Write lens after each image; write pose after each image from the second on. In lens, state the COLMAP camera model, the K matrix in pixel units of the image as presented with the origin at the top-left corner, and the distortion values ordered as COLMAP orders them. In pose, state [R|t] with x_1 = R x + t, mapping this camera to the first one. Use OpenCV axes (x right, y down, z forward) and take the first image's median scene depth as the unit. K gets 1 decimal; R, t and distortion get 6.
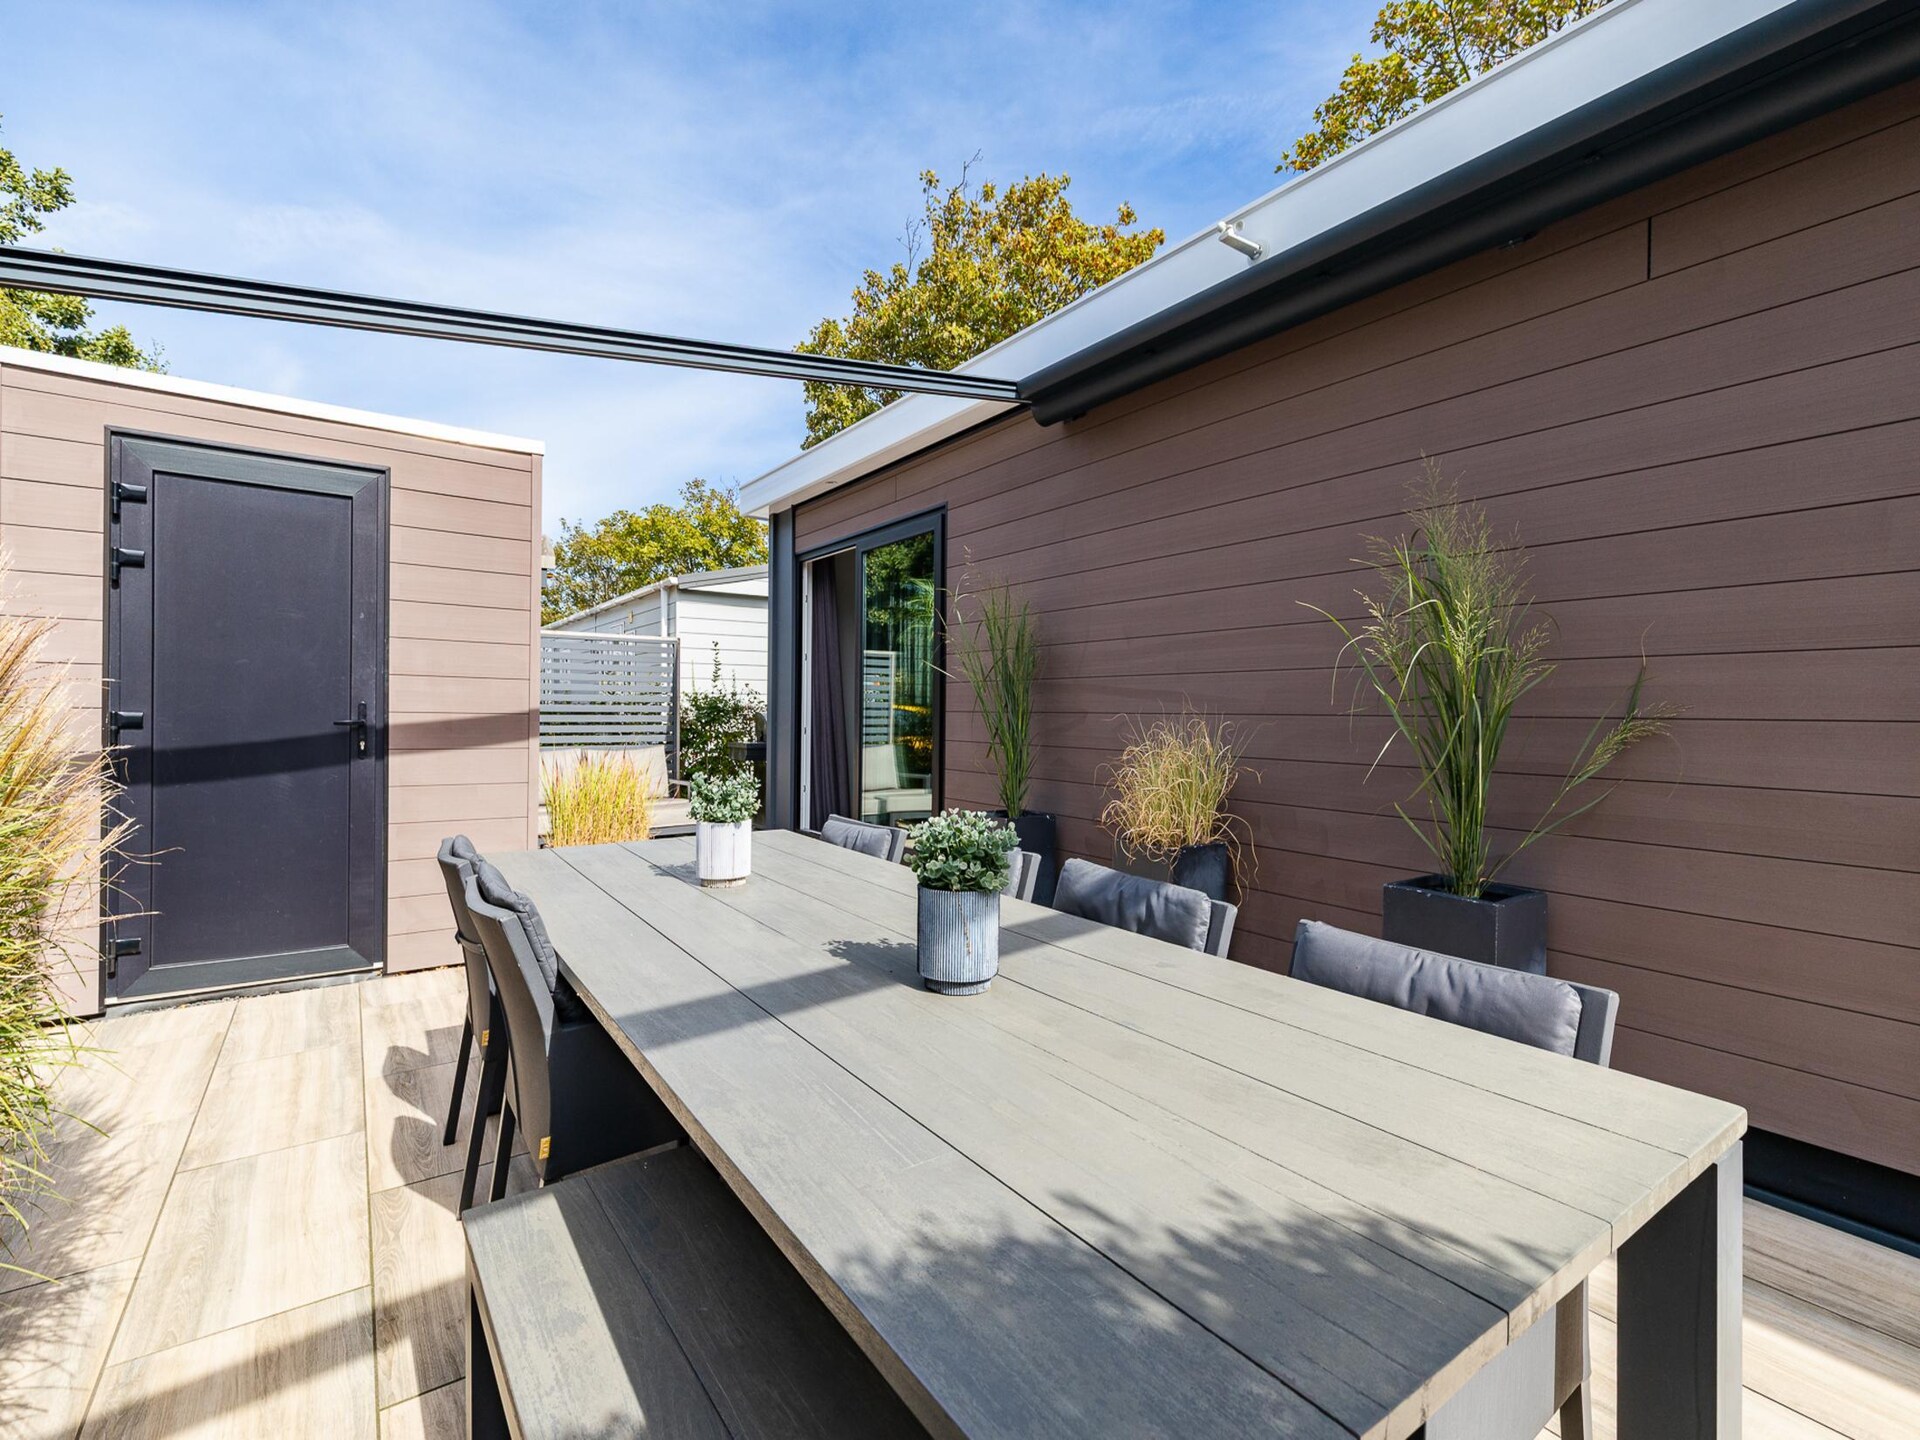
lens RADIAL K [[866.6, 0, 966.5], [0, 866.6, 723.5], [0, 0, 1]] dist [0.001237, -0.000801]
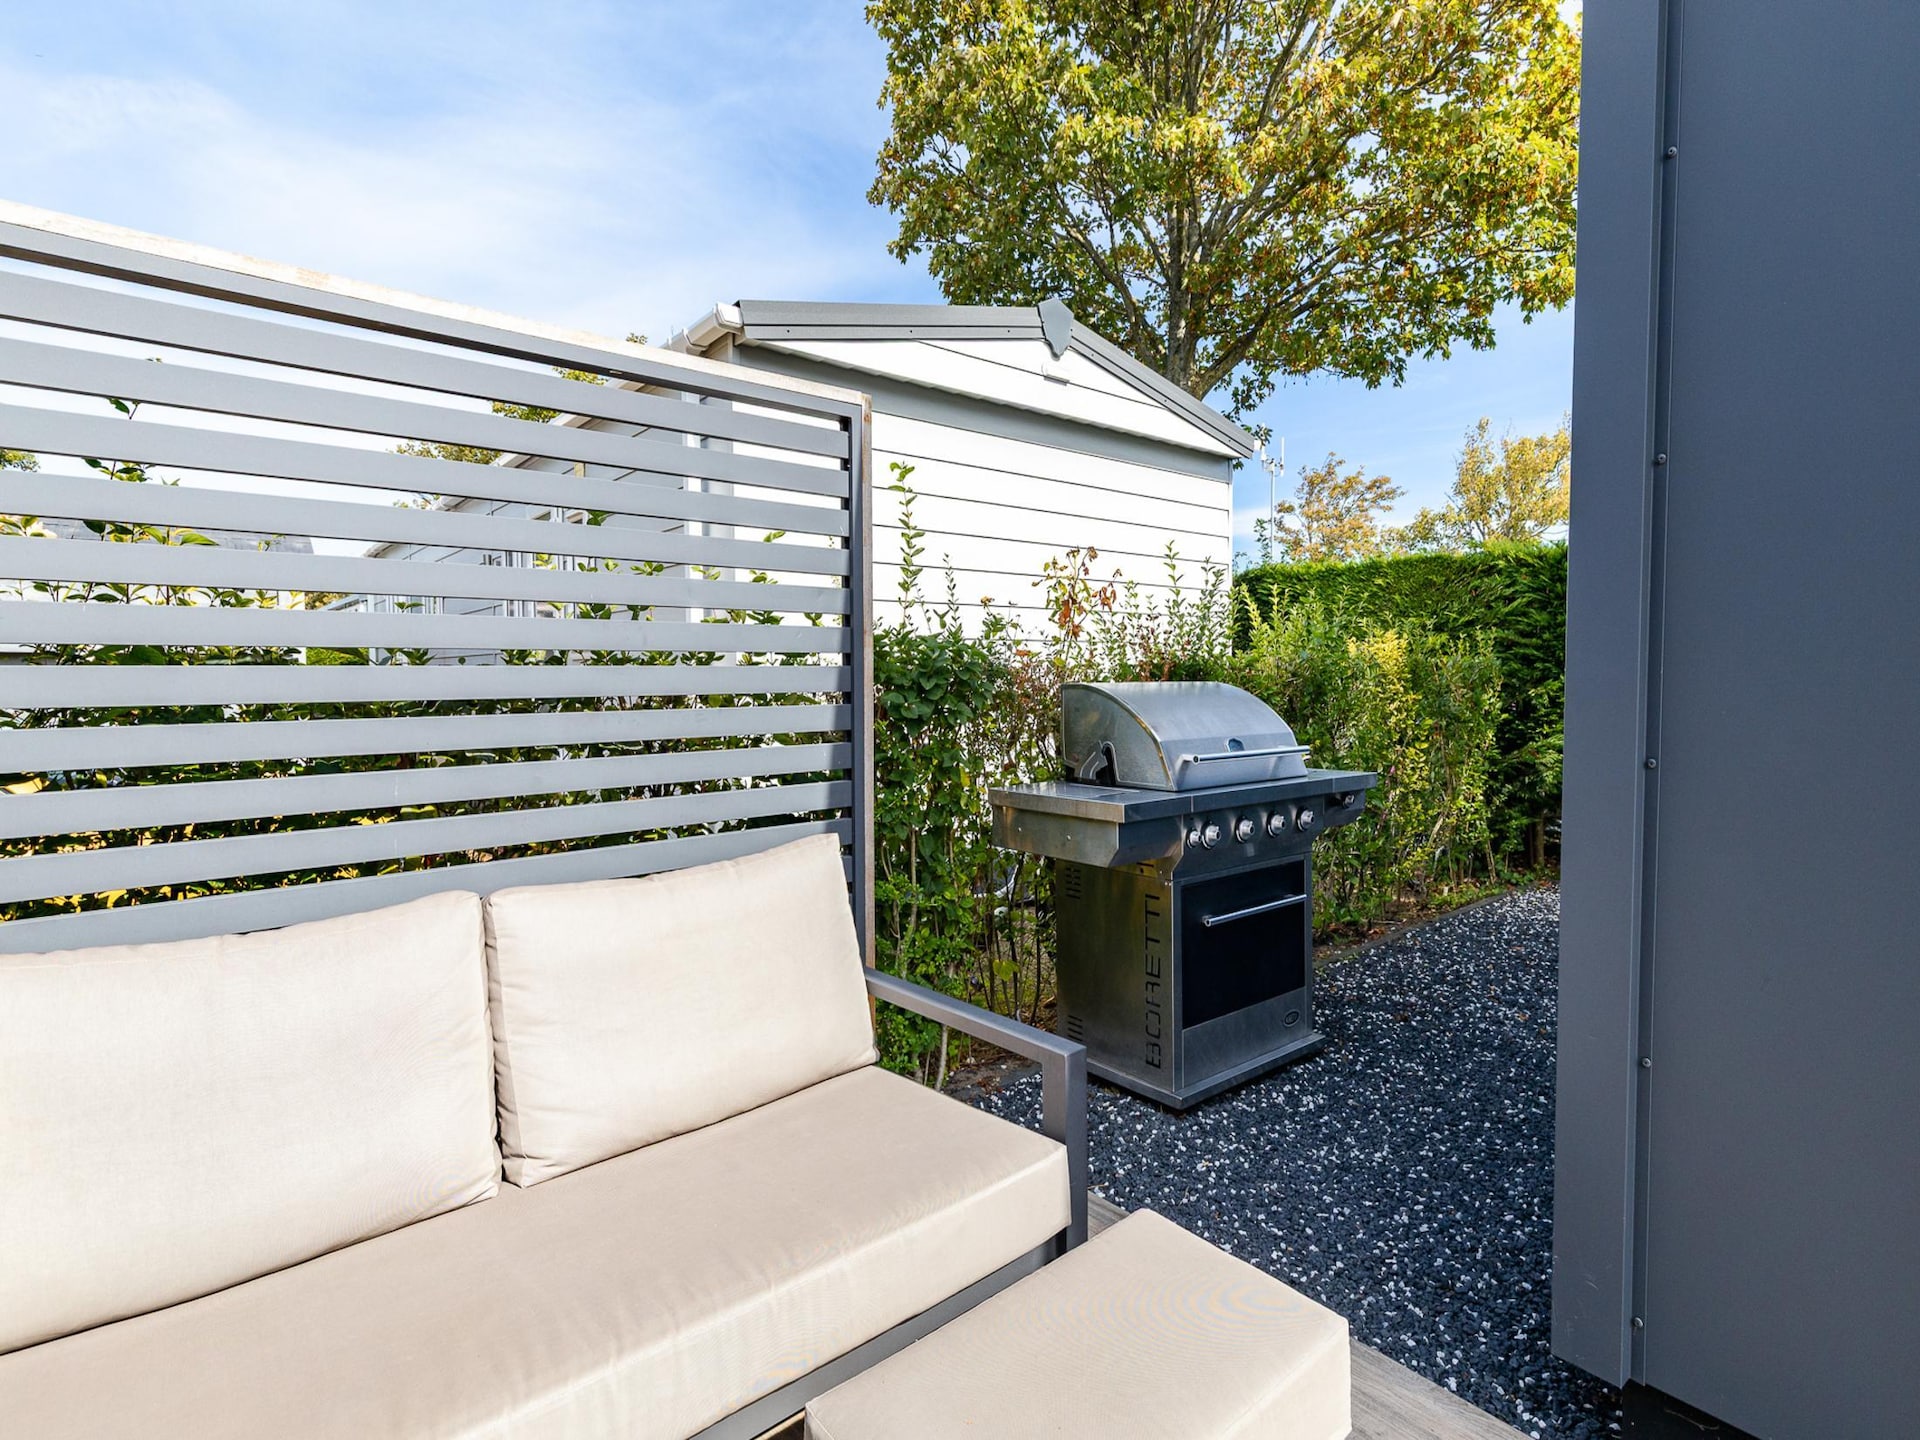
lens RADIAL K [[950.1, 0, 1007.9], [0, 950.1, 722.2], [0, 0, 1]] dist [-0.000607, -0.000554]
pose [[0.996223, -0.004854, 0.086696, -0.613078], [0.002471, 0.999617, 0.027565, -0.022842], [-0.086796, -0.027247, 0.995853, 1.387108]]
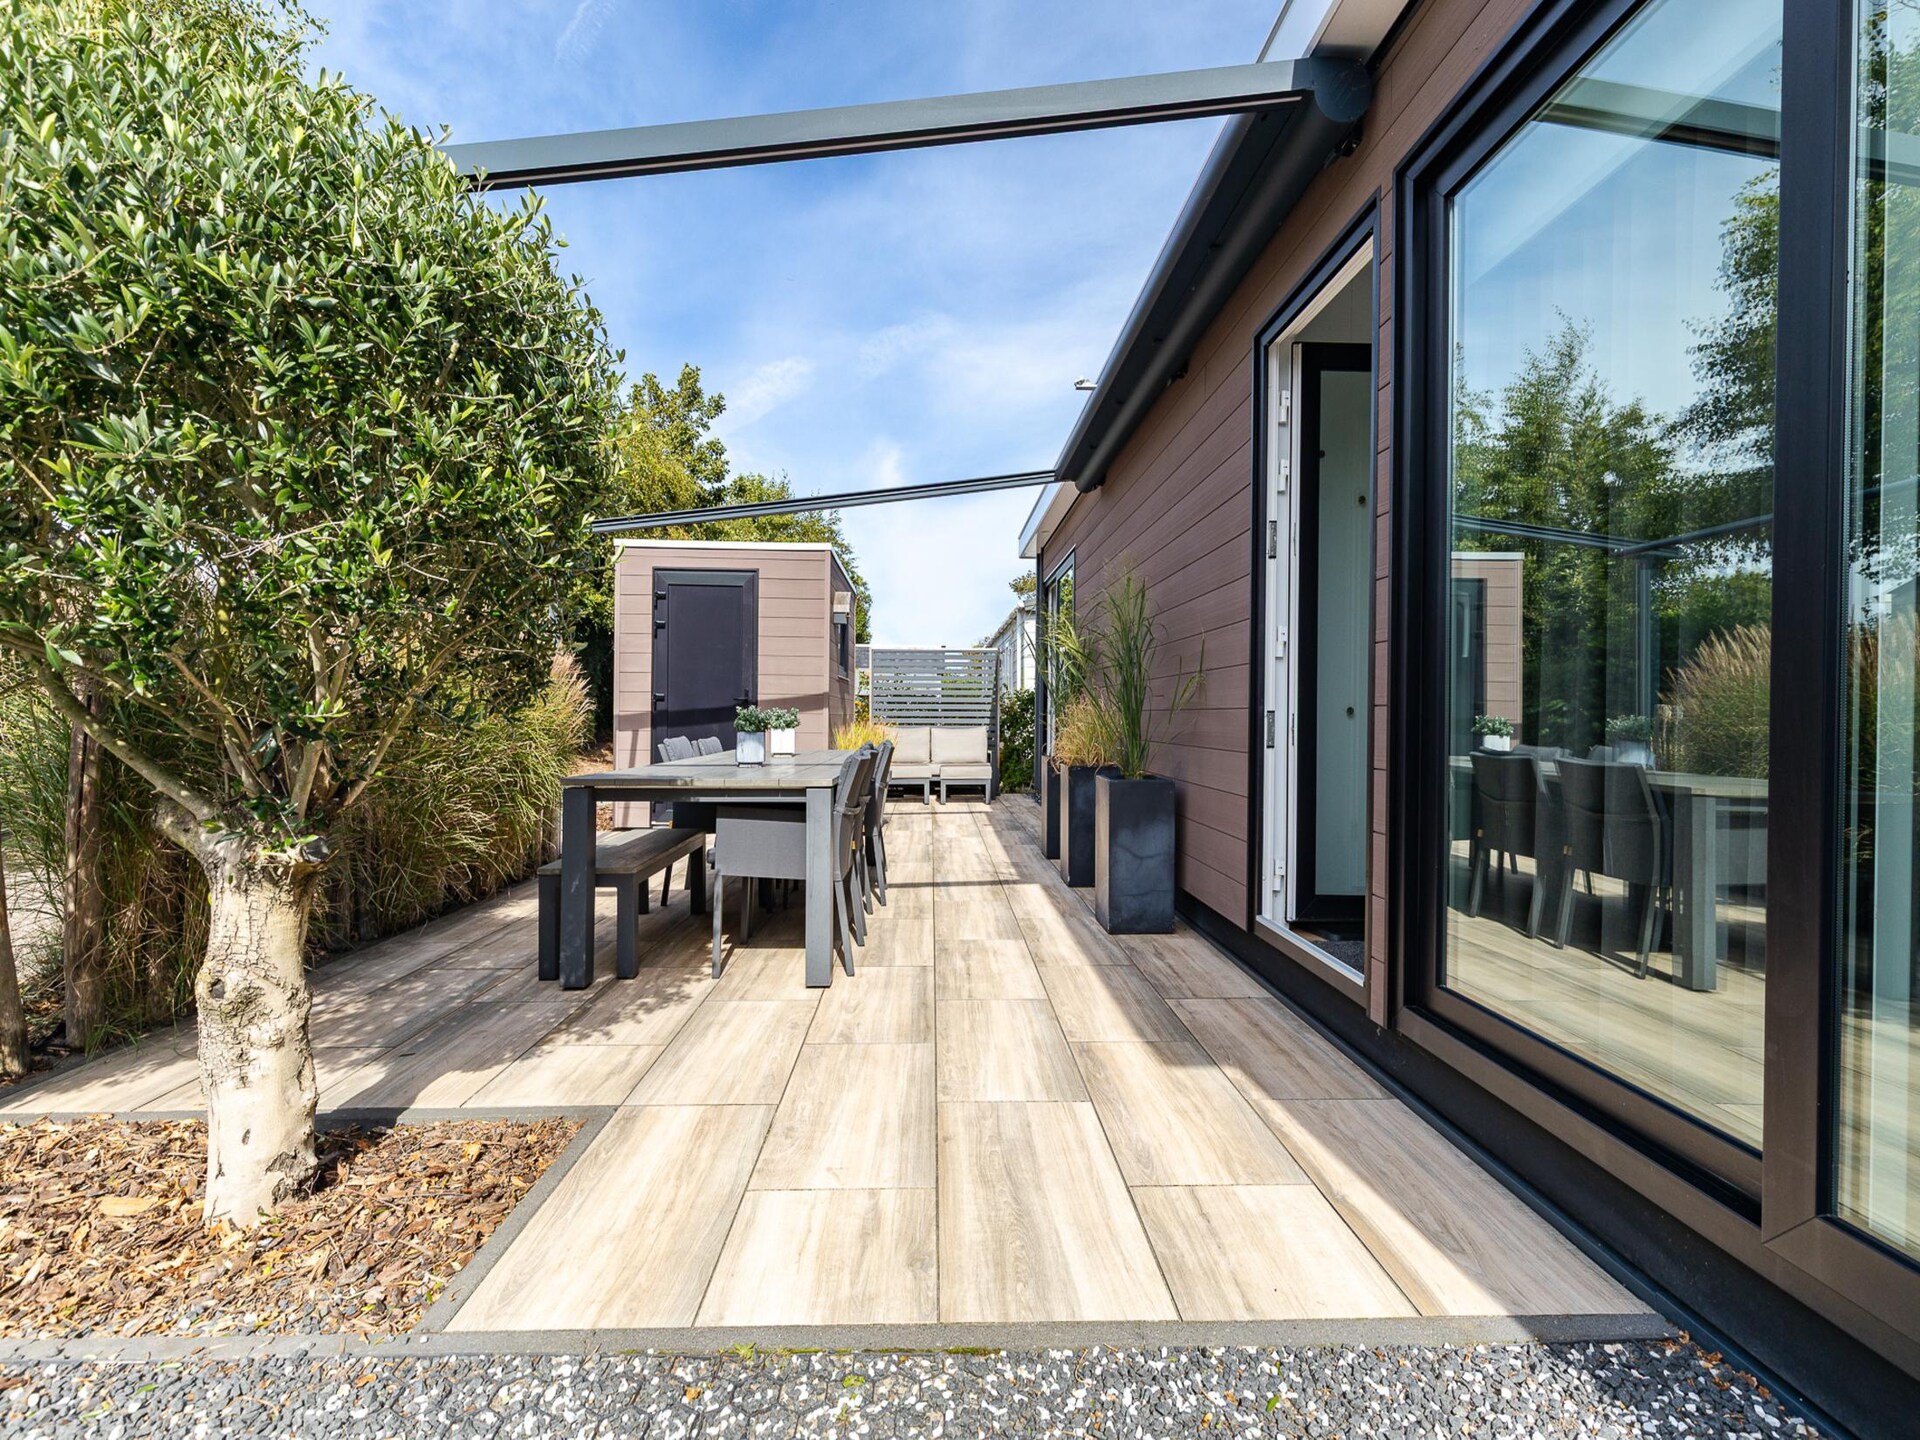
lens RADIAL K [[864.2, 0, 960.0], [0, 864.2, 720.0], [0, 0, 1]] dist [0.002288, -0.000489]
pose [[0.831653, -0.002035, -0.555292, 0.723873], [-0.005297, 0.999919, -0.011598, 0.059957], [0.555270, 0.012587, 0.831575, -0.329994]]
